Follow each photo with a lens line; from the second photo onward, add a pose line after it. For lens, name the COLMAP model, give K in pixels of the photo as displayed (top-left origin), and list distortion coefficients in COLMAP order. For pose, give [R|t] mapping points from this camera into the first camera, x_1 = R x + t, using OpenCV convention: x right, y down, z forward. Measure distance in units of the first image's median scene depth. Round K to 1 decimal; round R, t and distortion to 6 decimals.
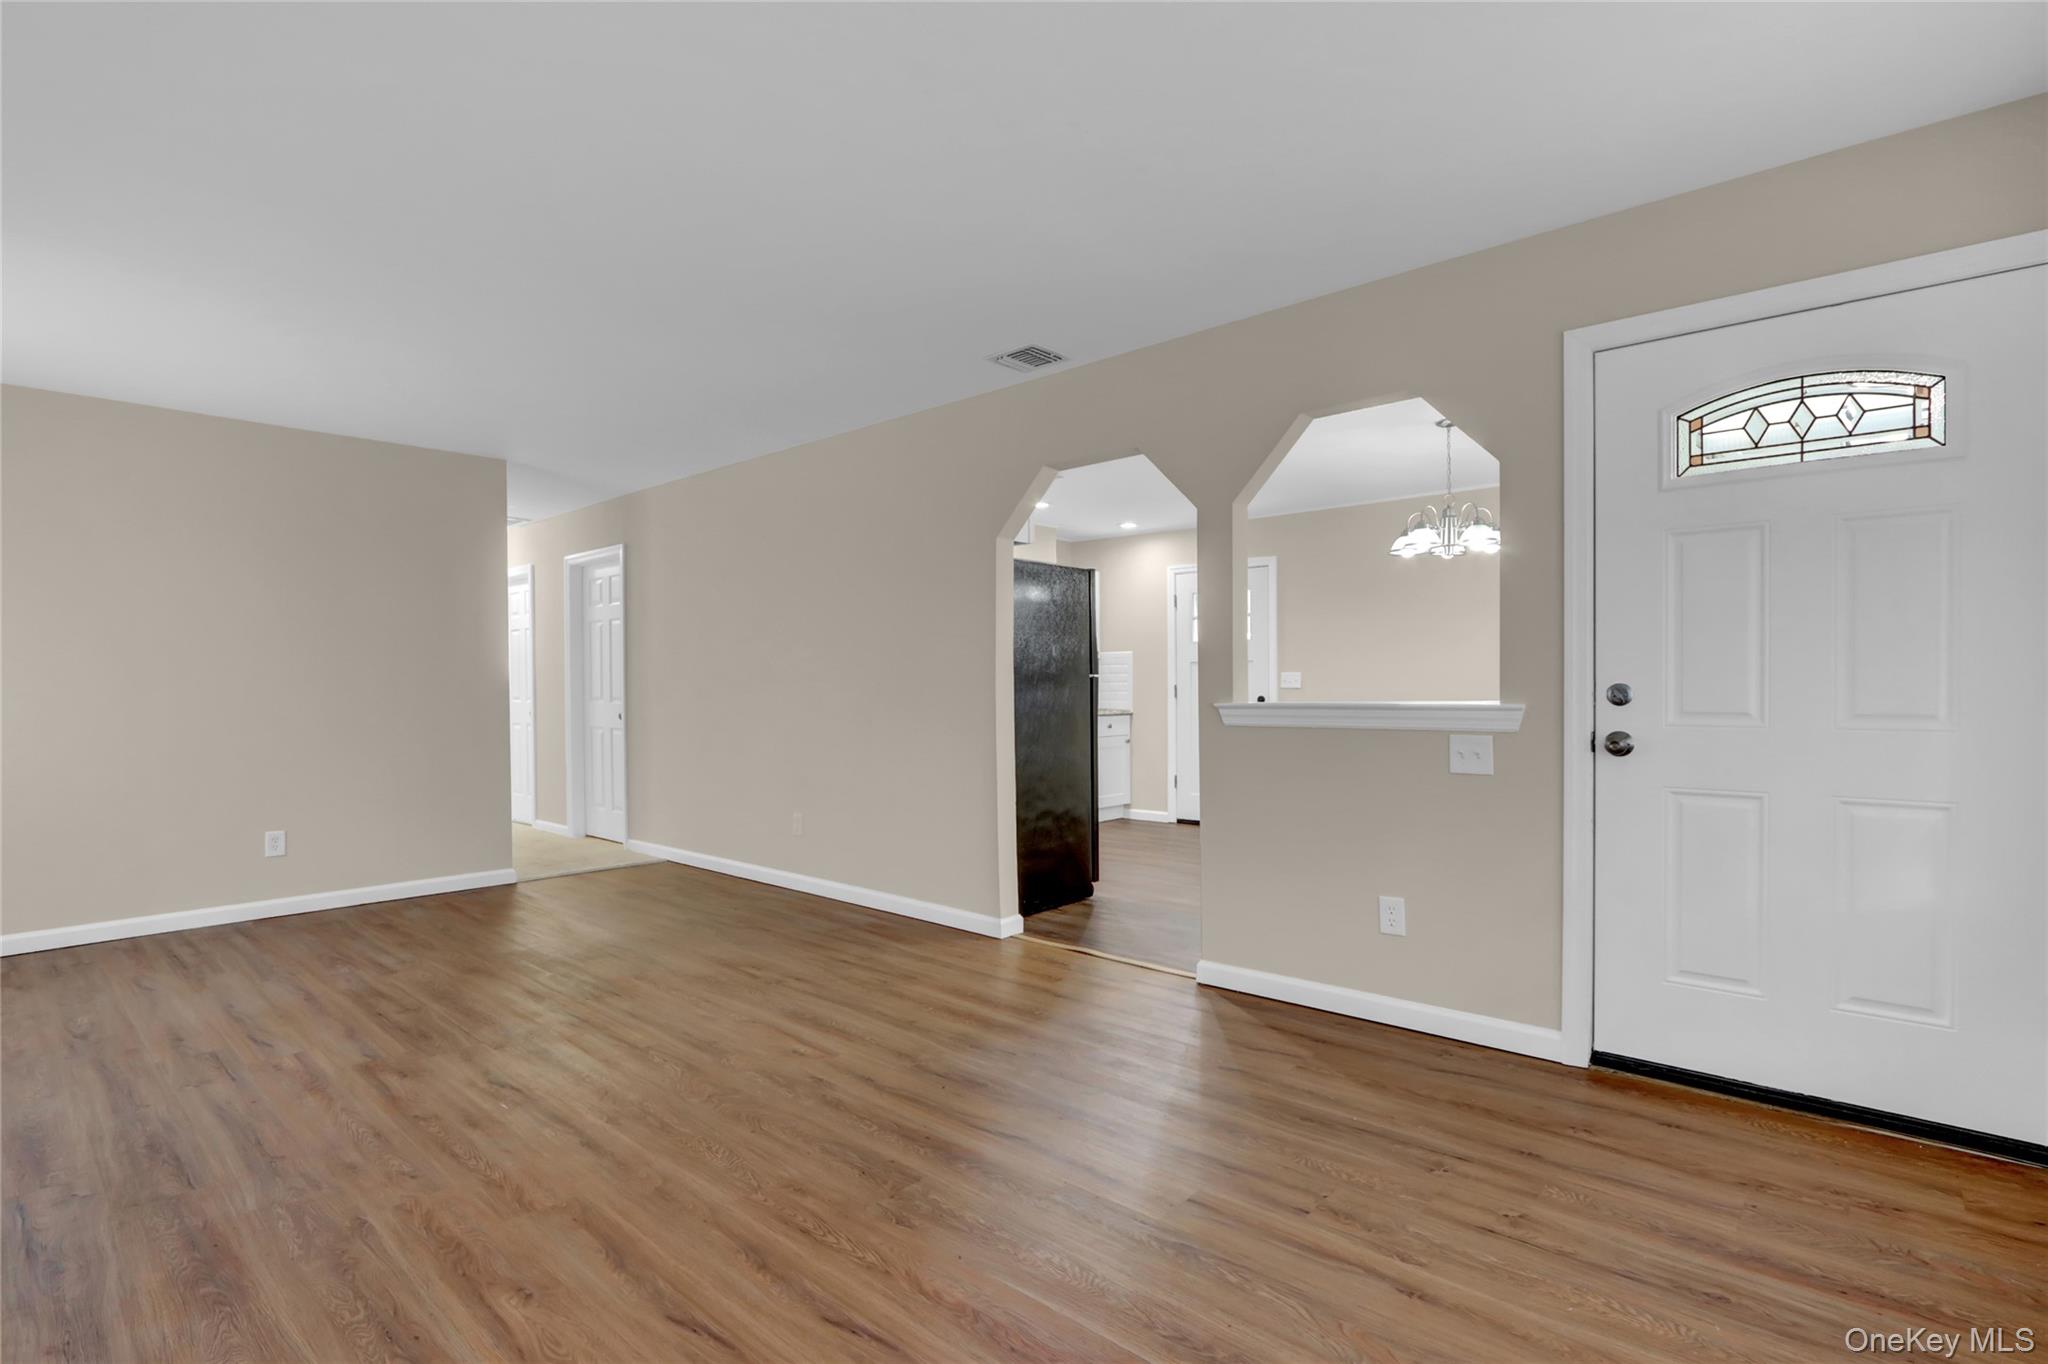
lens RADIAL K [[941.0, 0, 1022.9], [0, 941.0, 694.5], [0, 0, 1]] dist [-0.012934, 0.000296]
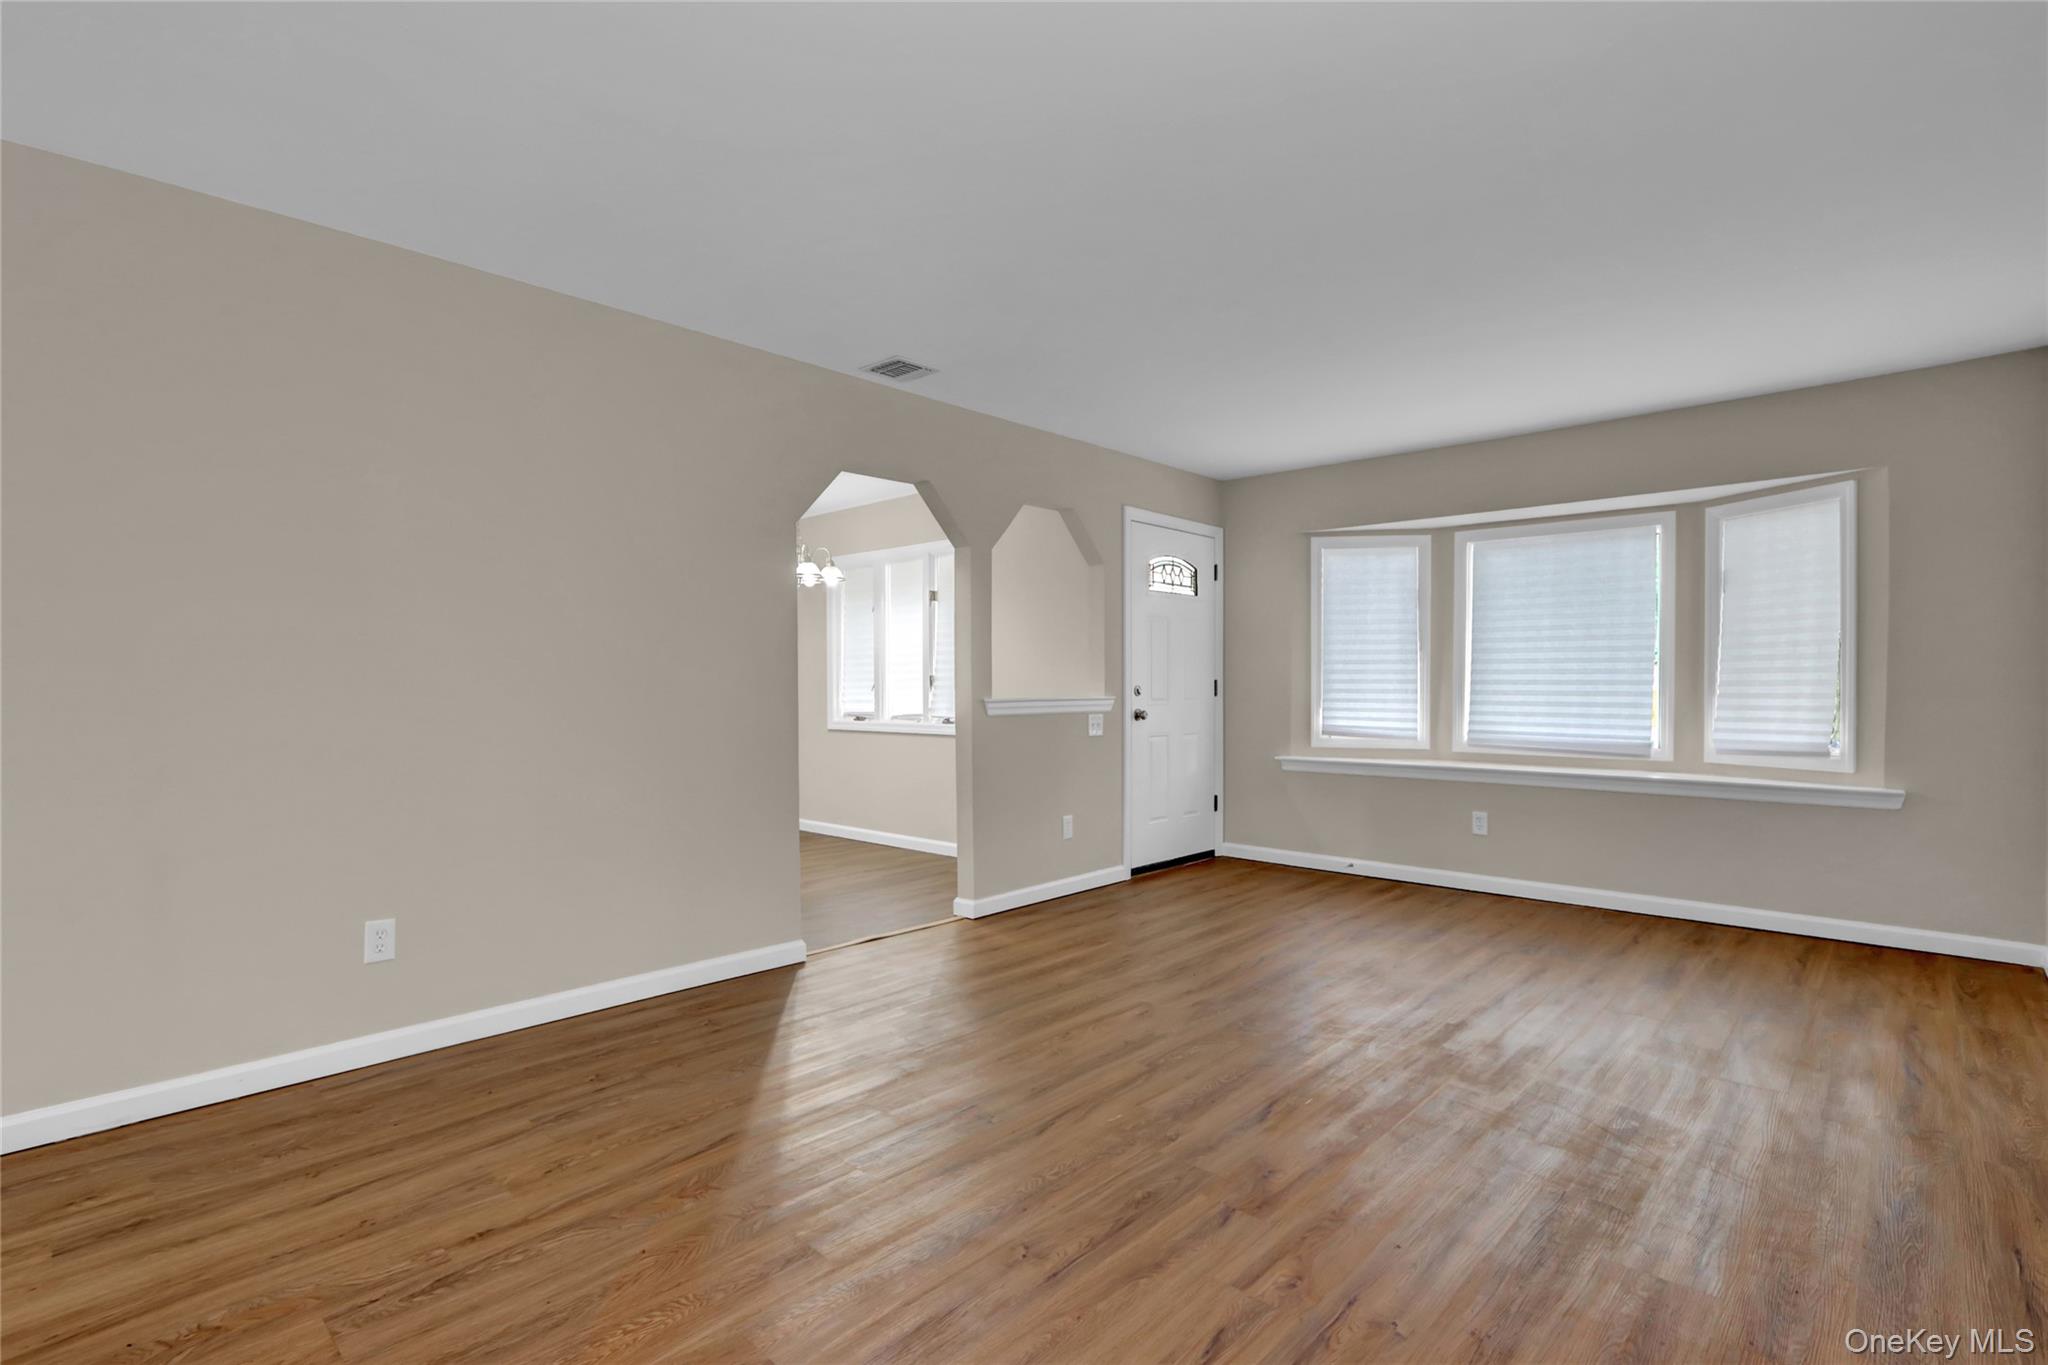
lens RADIAL K [[941.0, 0, 1022.9], [0, 941.0, 695.0], [0, 0, 1]] dist [-0.012934, 0.000296]
pose [[0.050930, -0.004231, 0.998693, -1.337377], [0.009867, 0.999944, 0.003733, -0.001123], [-0.998653, 0.009664, 0.050969, 1.065255]]
